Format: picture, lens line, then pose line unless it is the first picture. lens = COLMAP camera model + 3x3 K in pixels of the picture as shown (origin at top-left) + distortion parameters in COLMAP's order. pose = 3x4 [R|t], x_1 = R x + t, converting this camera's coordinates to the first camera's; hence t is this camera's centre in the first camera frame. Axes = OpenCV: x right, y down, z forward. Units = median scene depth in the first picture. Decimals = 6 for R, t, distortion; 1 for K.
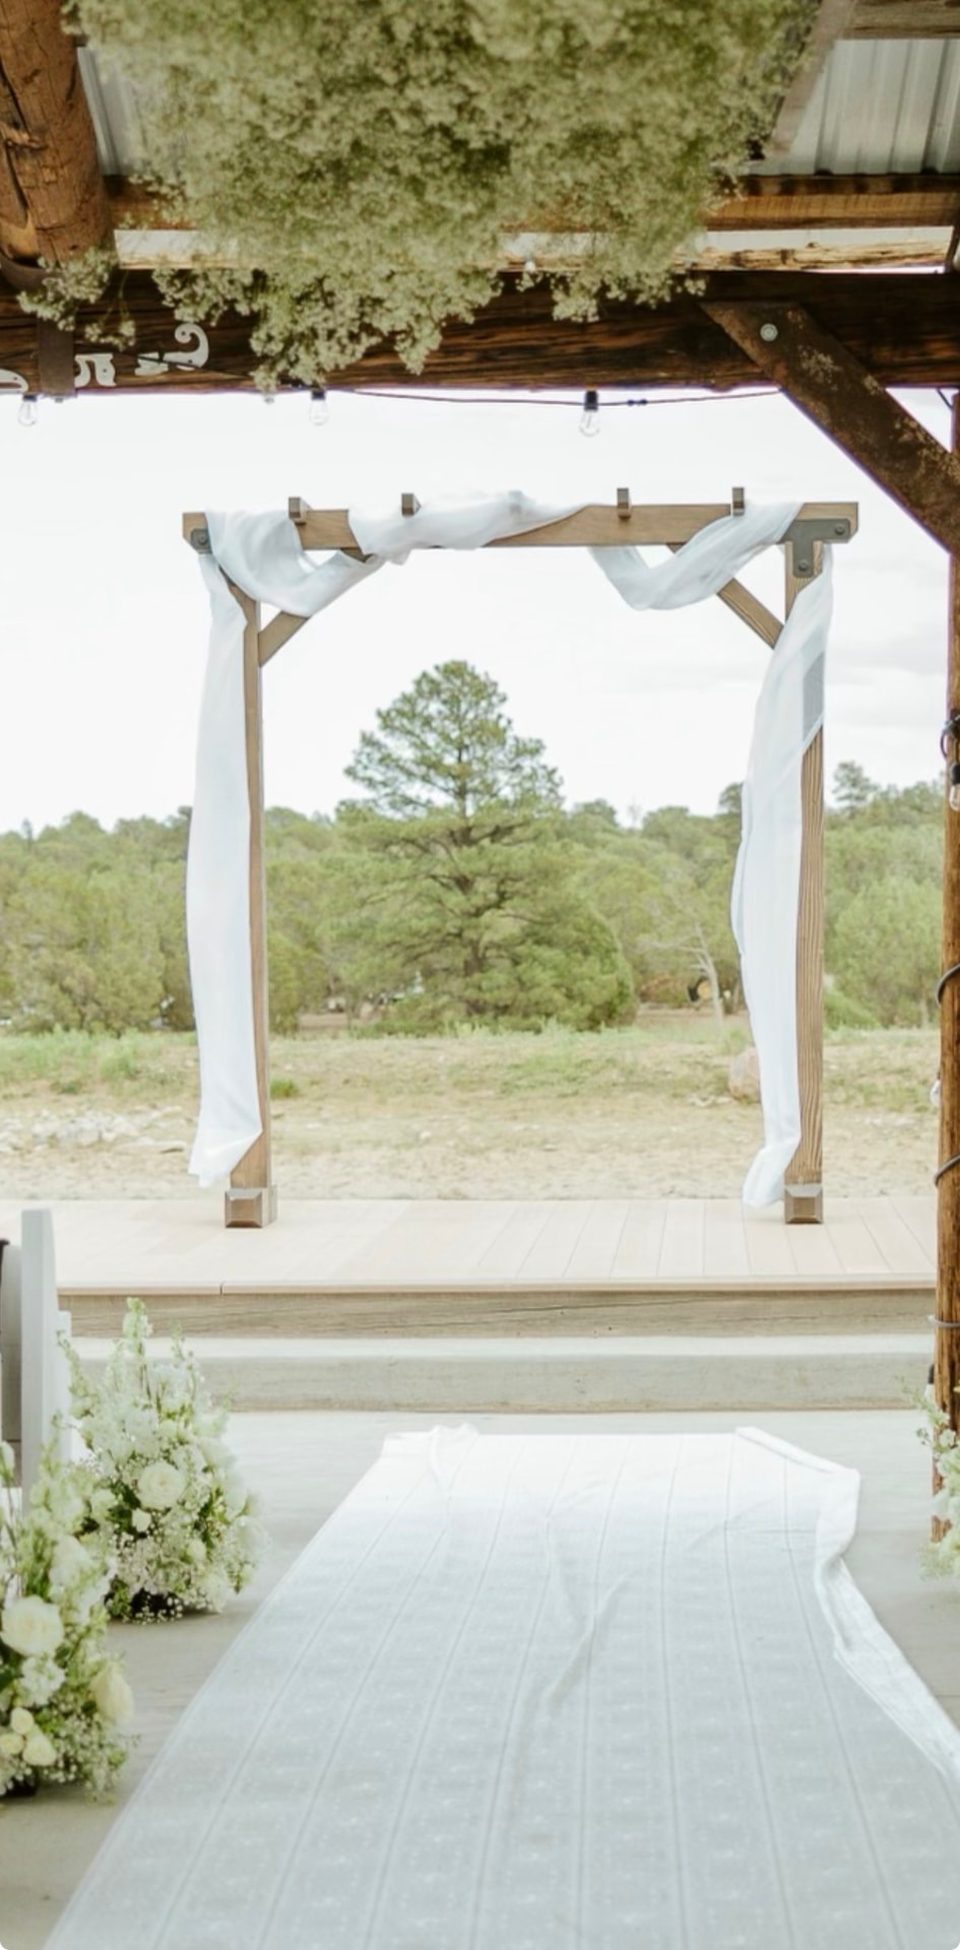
lens RADIAL K [[4533.6, 0, 481.8], [0, 4533.6, 893.2], [0, 0, 1]] dist [0.004986, -0.071922]
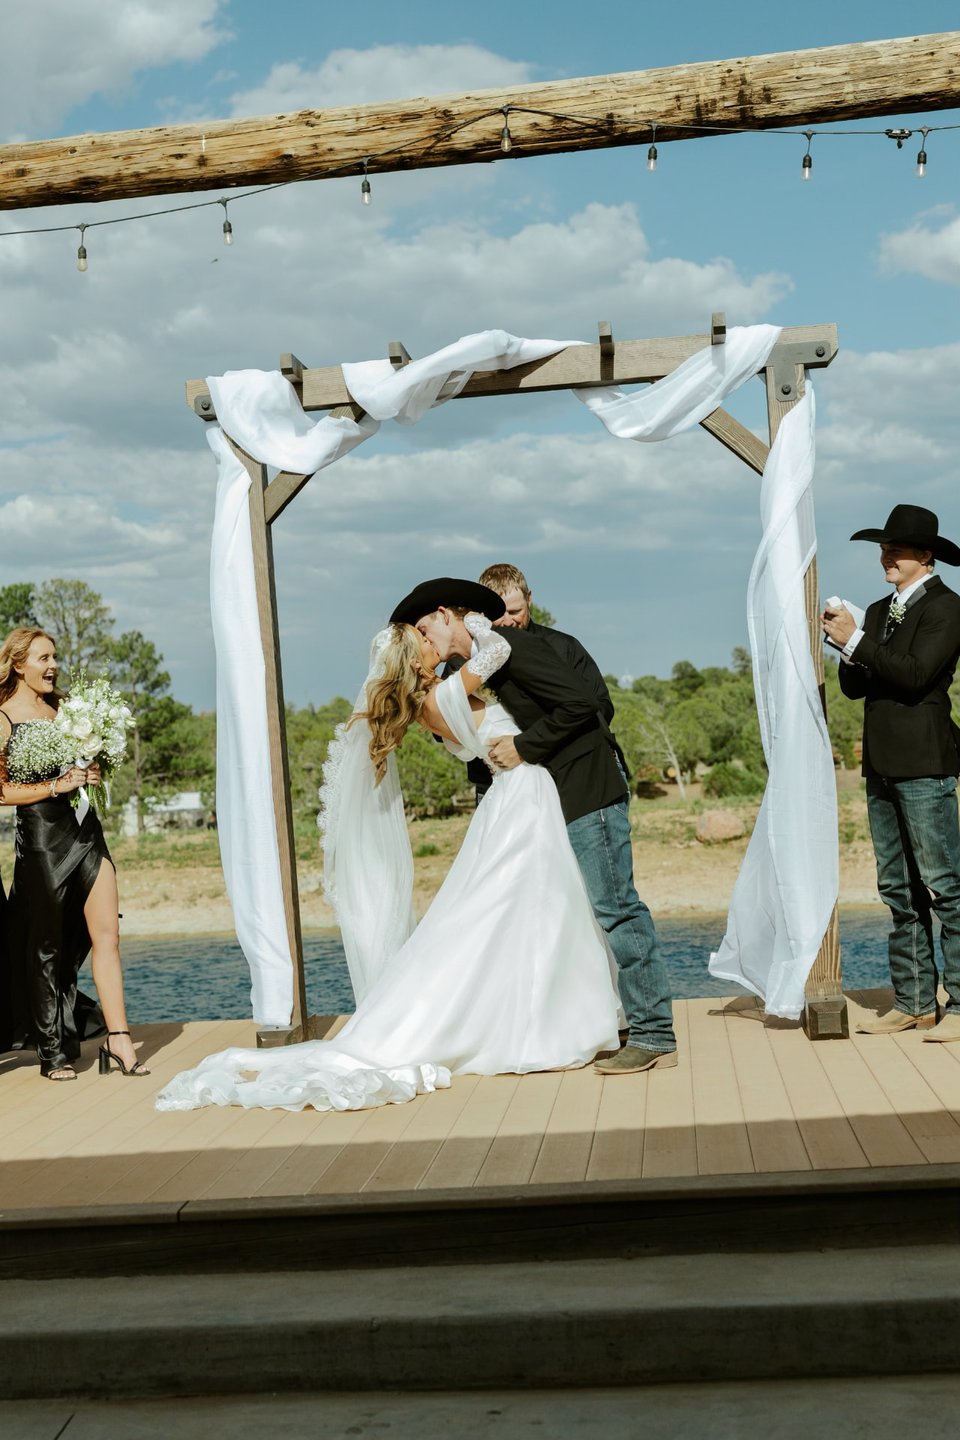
lens RADIAL K [[1276.6, 0, 480.0], [0, 1276.6, 720.0], [0, 0, 1]] dist [0.005950, -0.000299]
pose [[0.995188, -0.057739, -0.079165, 0.013771], [0.057160, 0.998319, -0.009556, 0.000543], [0.079583, 0.004985, 0.996816, 0.478070]]
